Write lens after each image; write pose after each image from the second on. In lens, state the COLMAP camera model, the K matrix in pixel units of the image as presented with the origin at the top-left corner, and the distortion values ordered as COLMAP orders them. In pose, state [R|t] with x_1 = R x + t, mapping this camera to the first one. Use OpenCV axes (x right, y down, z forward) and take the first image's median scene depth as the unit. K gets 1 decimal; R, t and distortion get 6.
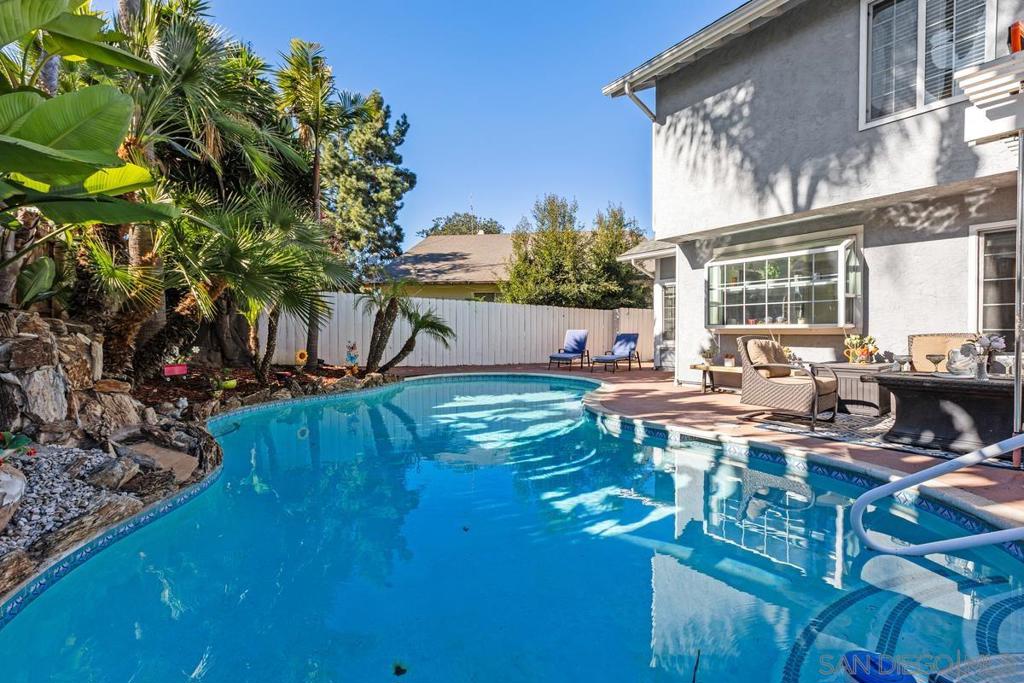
lens RADIAL K [[453.0, 0, 515.0], [0, 453.0, 337.5], [0, 0, 1]] dist [-0.000808, 0.000713]
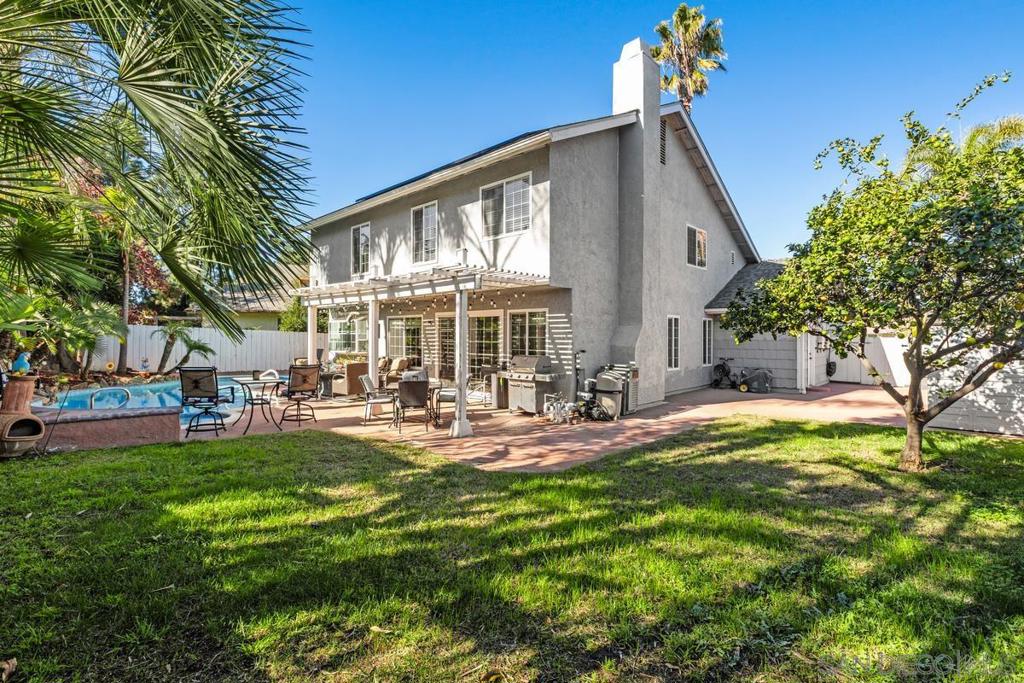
lens RADIAL K [[491.2, 0, 509.9], [0, 491.2, 343.3], [0, 0, 1]] dist [0.006677, 0.000153]
pose [[0.986758, 0.005161, 0.162115, 0.755297], [-0.004956, 0.999986, -0.001669, -0.052207], [-0.162121, 0.000844, 0.986771, -1.158609]]
